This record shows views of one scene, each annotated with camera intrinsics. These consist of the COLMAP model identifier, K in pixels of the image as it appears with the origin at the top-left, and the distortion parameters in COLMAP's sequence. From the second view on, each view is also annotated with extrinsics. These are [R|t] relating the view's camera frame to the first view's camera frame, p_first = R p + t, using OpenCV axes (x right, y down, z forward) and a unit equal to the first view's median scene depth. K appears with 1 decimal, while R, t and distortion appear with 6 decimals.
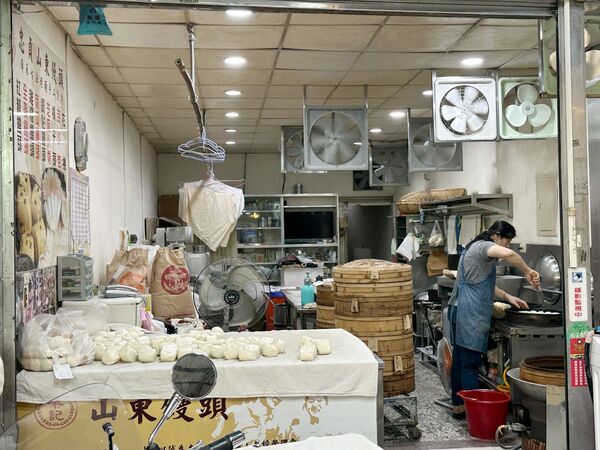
lens RADIAL K [[738.8, 0, 296.4], [0, 738.8, 221.8], [0, 0, 1]] dist [0.106808, 0.000000]
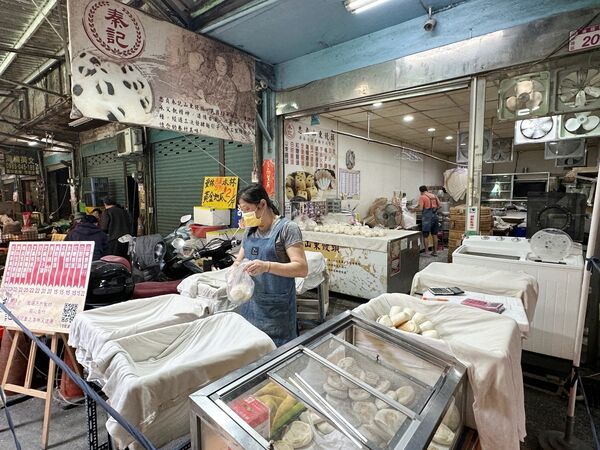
lens RADIAL K [[330.8, 0, 297.7], [0, 330.8, 227.8], [0, 0, 1]] dist [-0.003557, -0.000972]
pose [[0.693060, 0.081630, -0.716244, 0.444426], [0.001213, 0.993435, 0.114396, 0.008832], [0.720879, -0.080152, 0.688410, -0.013269]]
